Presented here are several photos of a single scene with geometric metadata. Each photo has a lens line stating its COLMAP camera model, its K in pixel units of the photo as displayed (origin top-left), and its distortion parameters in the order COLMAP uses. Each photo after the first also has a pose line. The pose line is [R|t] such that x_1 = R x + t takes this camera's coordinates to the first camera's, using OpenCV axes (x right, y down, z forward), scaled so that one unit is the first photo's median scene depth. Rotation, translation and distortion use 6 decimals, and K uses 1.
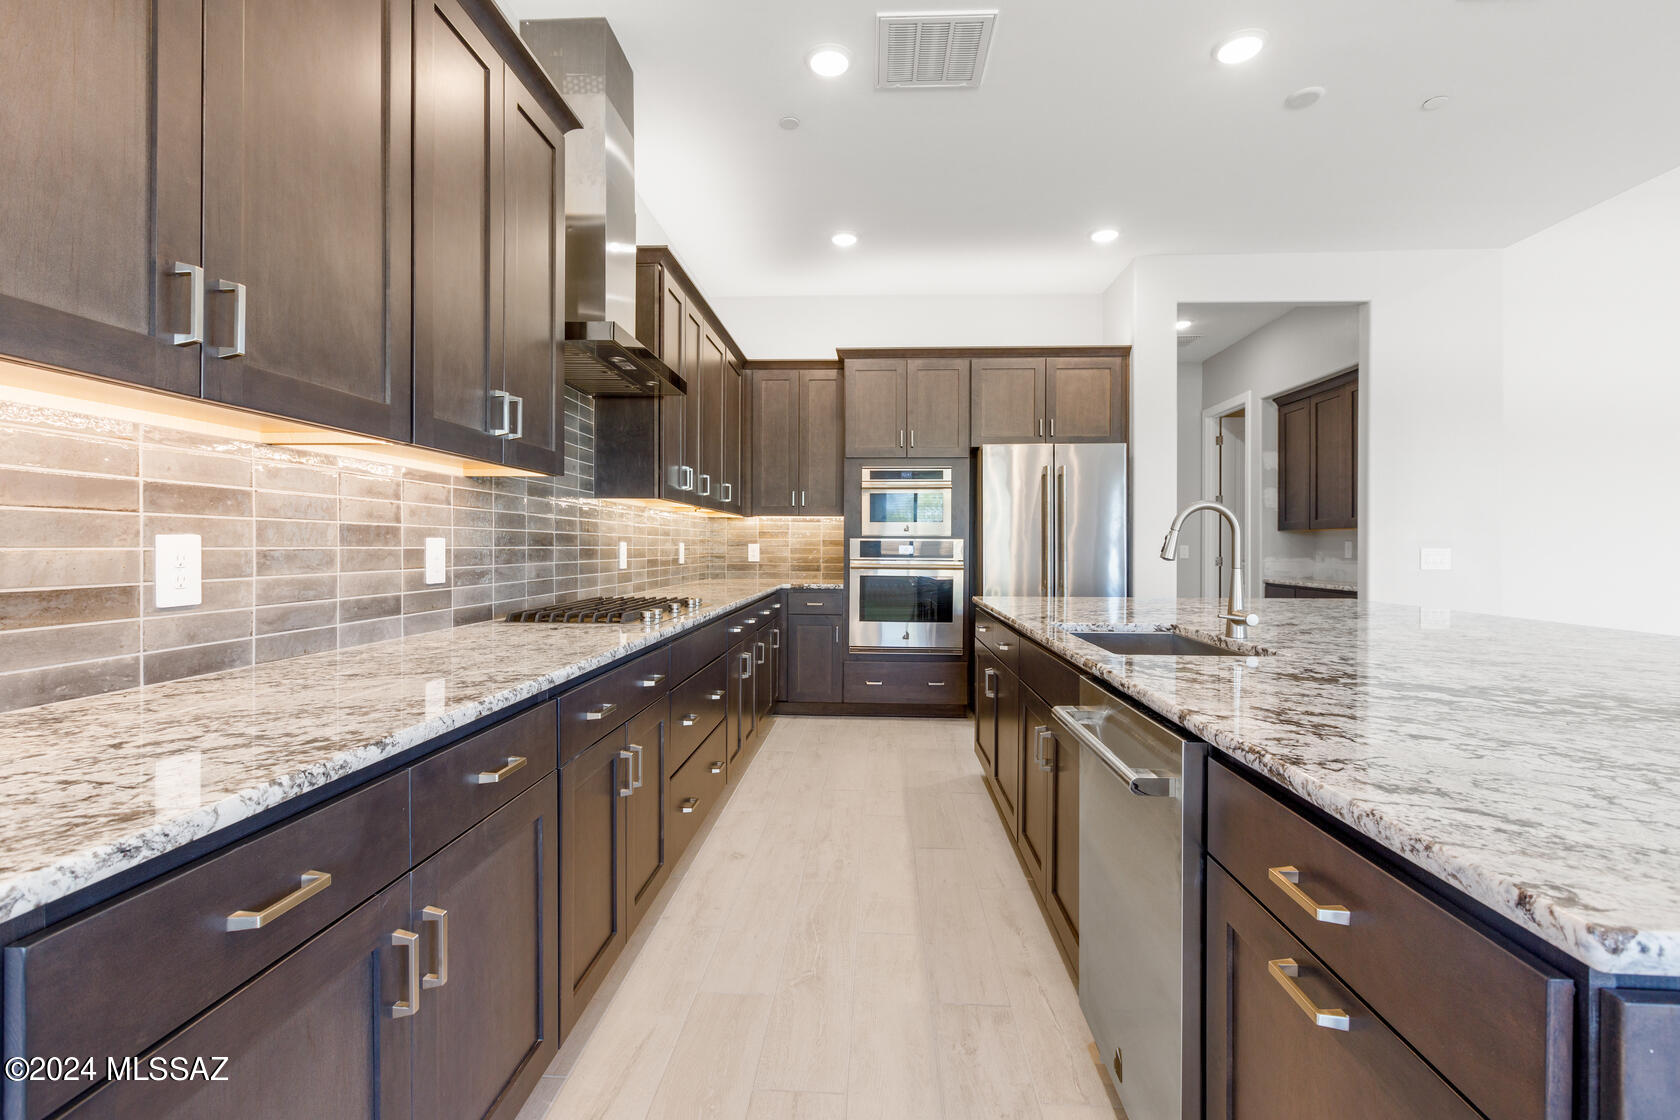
lens RADIAL K [[760.1, 0, 826.4], [0, 760.1, 544.9], [0, 0, 1]] dist [0.002340, -0.001871]
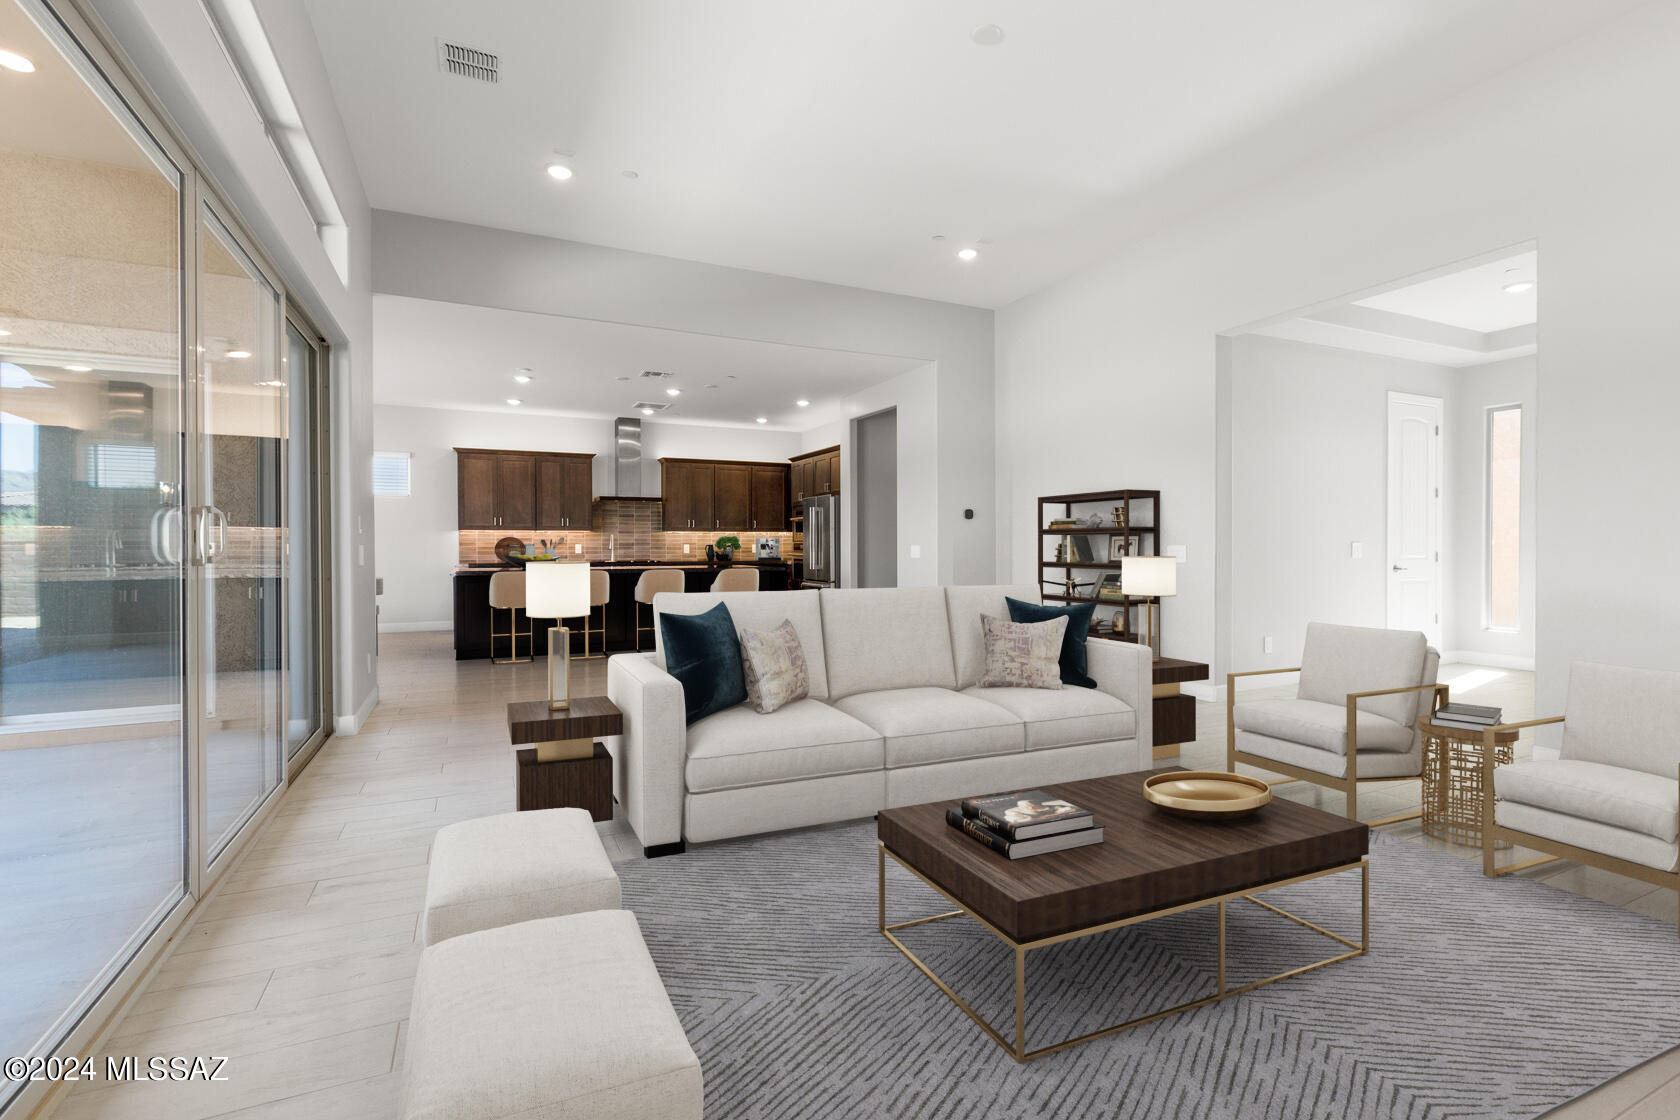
lens RADIAL K [[760.1, 0, 833.5], [0, 760.1, 553.8], [0, 0, 1]] dist [0.002340, -0.001871]
pose [[0.485796, 0.006447, -0.874049, 4.771757], [0.003545, 0.999950, 0.009346, 0.012848], [0.874065, -0.007639, 0.485749, 0.019529]]
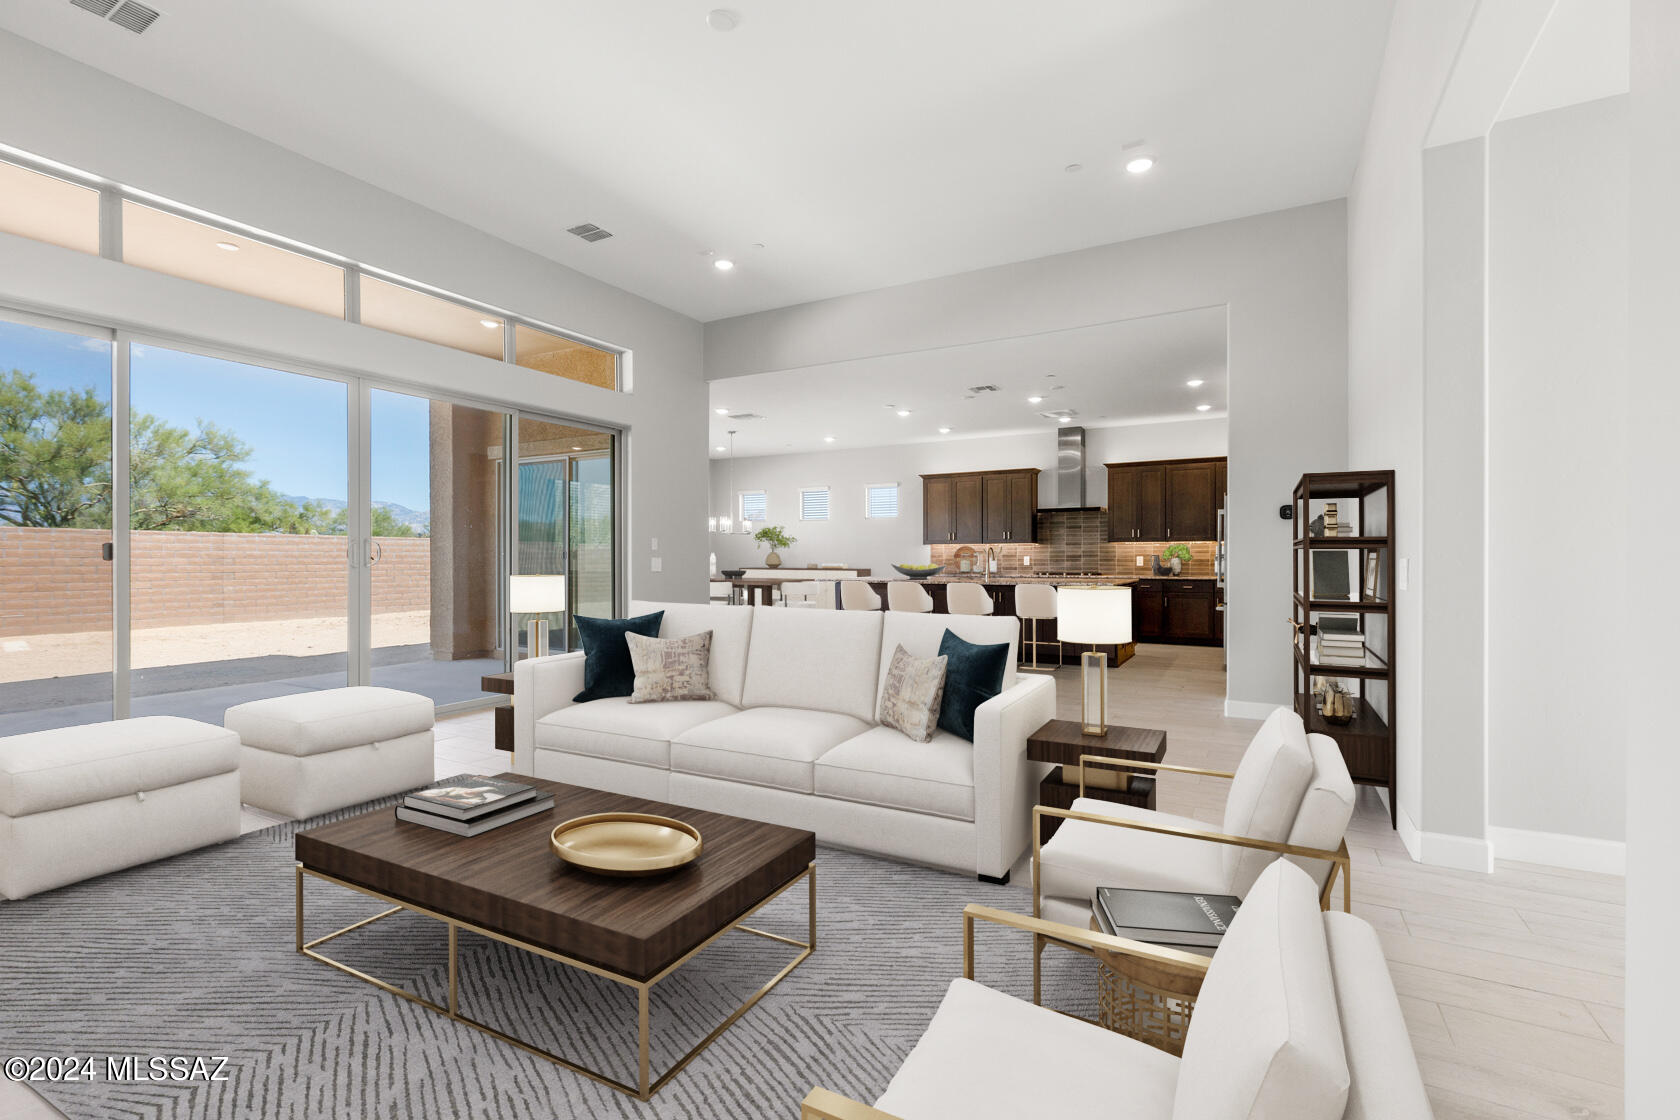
lens RADIAL K [[760.1, 0, 828.4], [0, 760.1, 561.9], [0, 0, 1]] dist [0.002340, -0.001871]
pose [[-0.442951, 0.002313, -0.896543, 4.804106], [0.000235, 0.999997, 0.002463, 0.015136], [0.896546, 0.000880, -0.442950, 2.100566]]
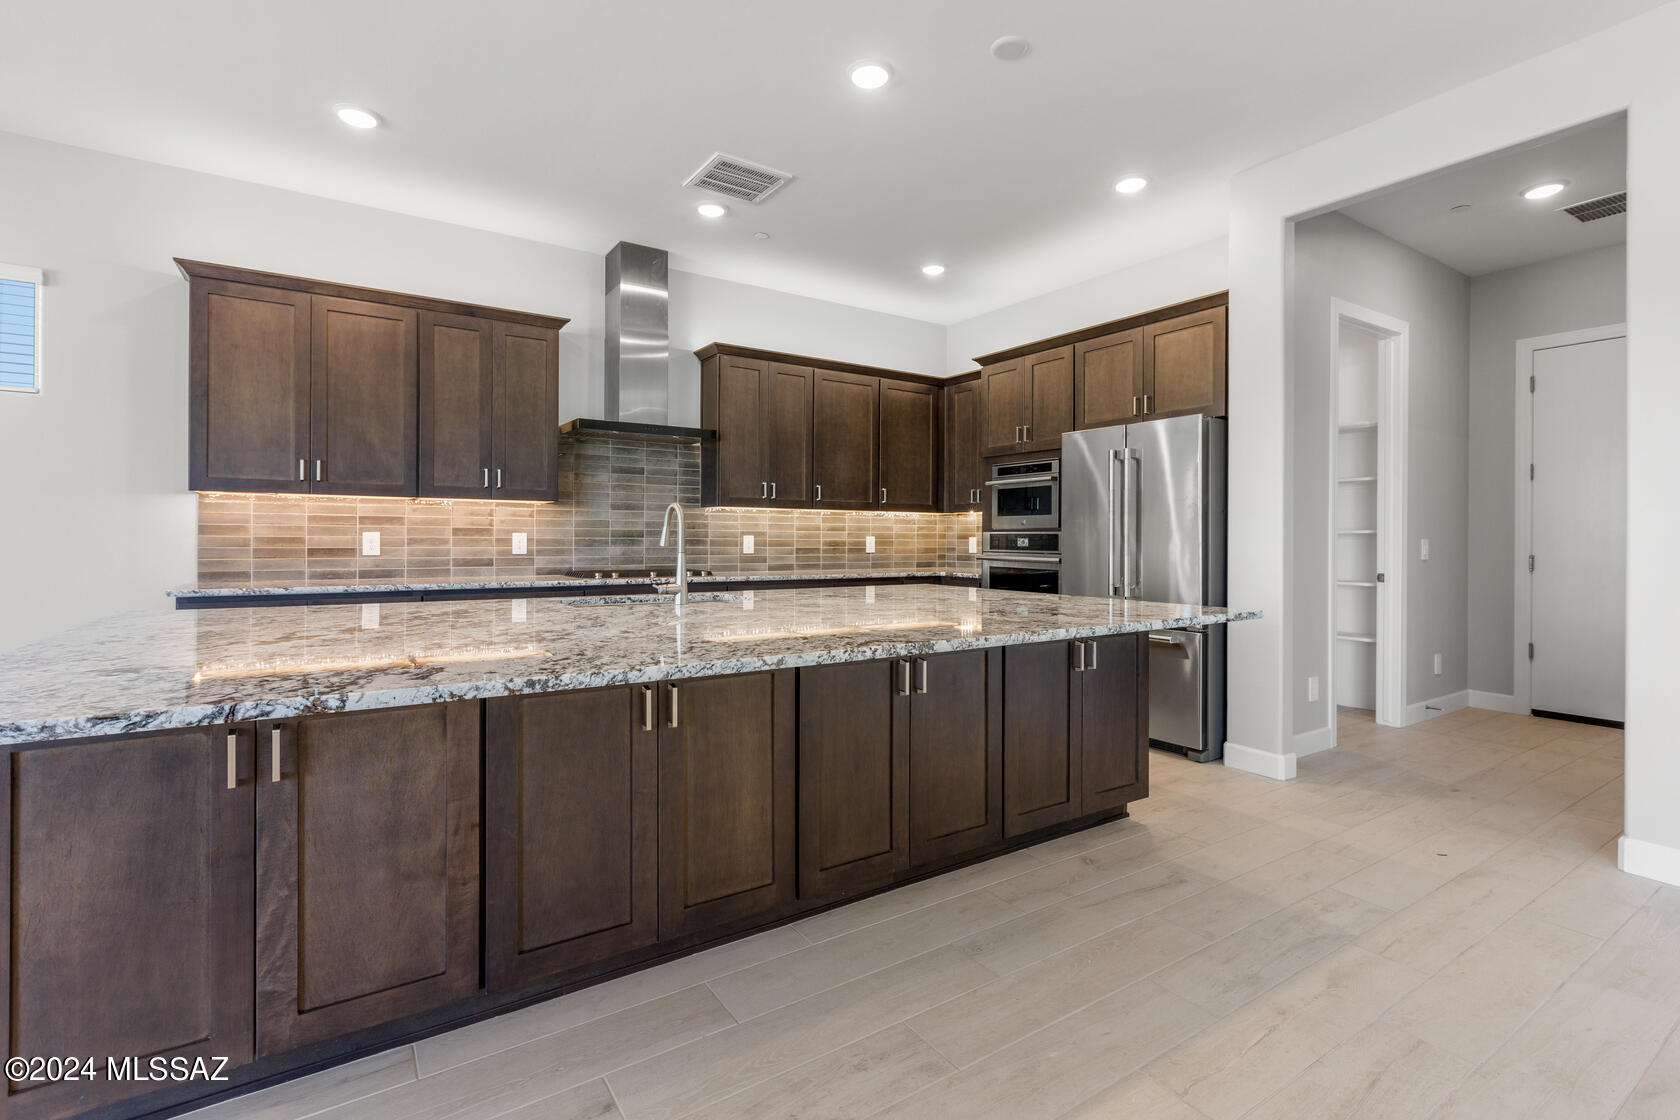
lens RADIAL K [[760.1, 0, 823.7], [0, 760.1, 537.5], [0, 0, 1]] dist [0.002340, -0.001871]
pose [[0.601764, -0.002520, -0.798670, 1.746867], [-0.002180, 0.999986, -0.004798, 0.012197], [0.798671, 0.004628, 0.601750, 0.386494]]
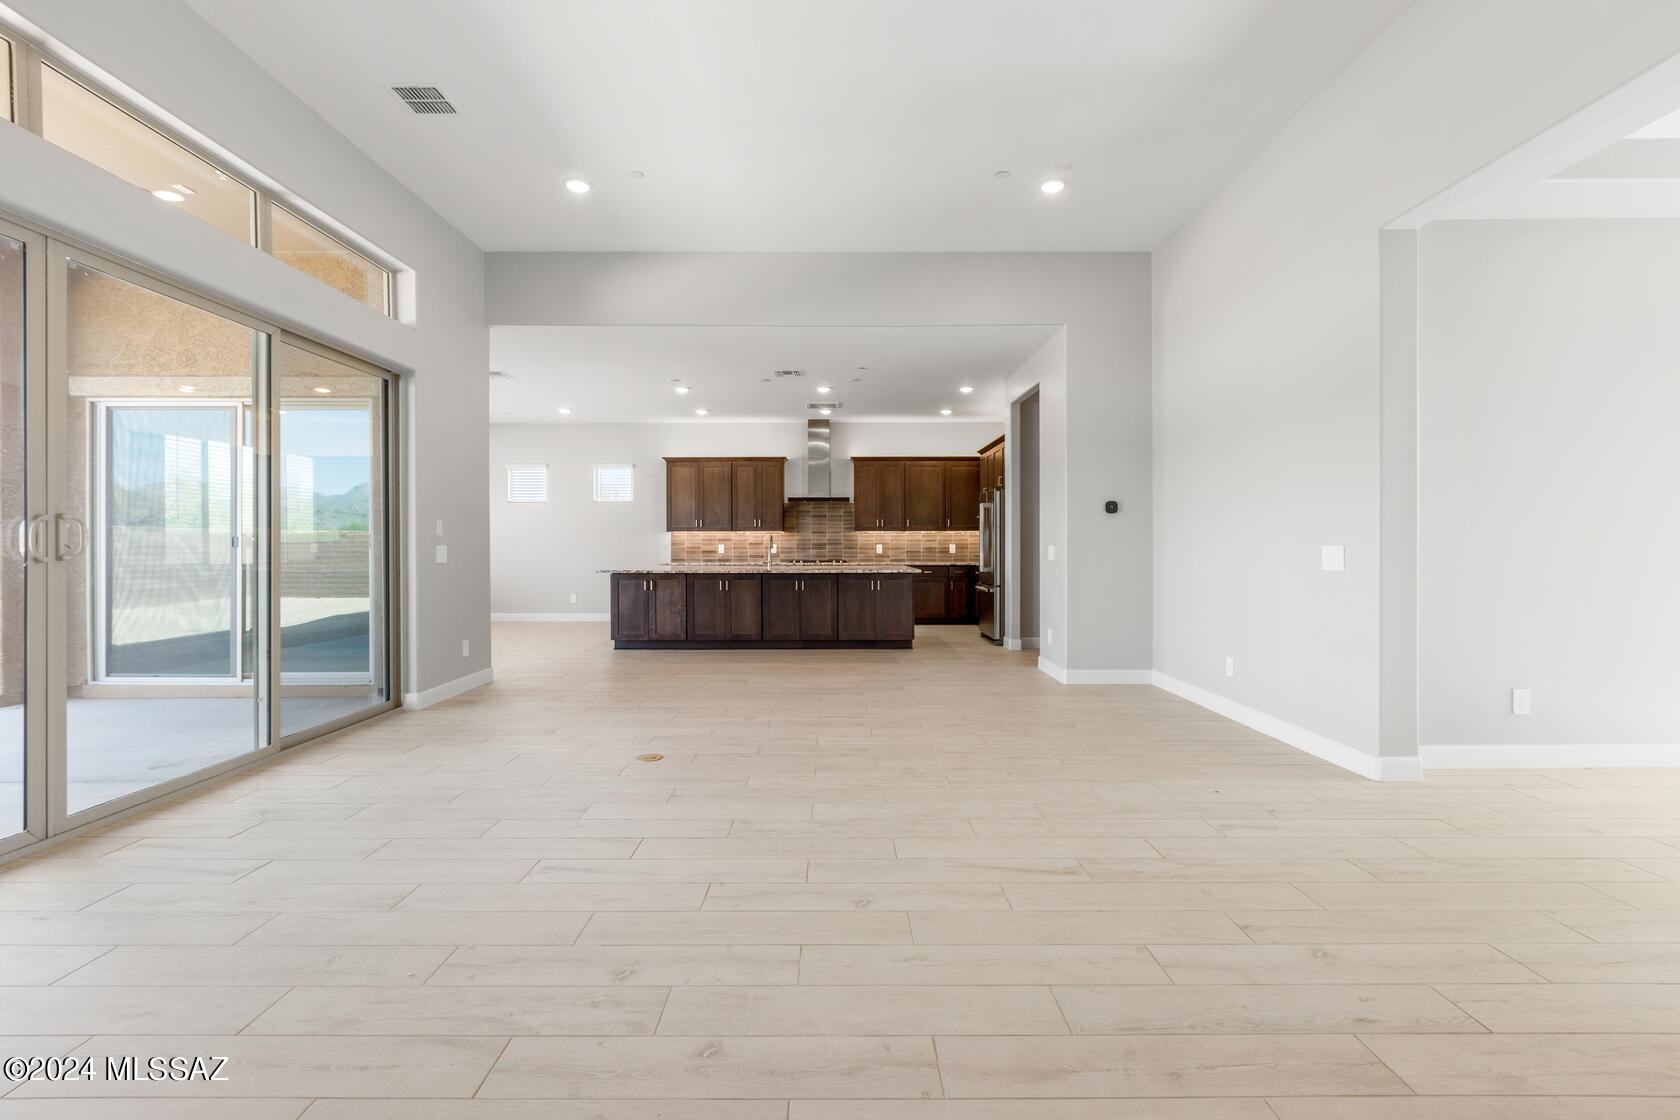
lens RADIAL K [[760.1, 0, 833.0], [0, 760.1, 547.0], [0, 0, 1]] dist [0.002340, -0.001871]
pose [[0.062761, -0.000952, -0.998028, 4.788251], [0.002299, 0.999997, -0.000810, 0.014612], [0.998026, -0.002243, 0.062763, 1.080006]]
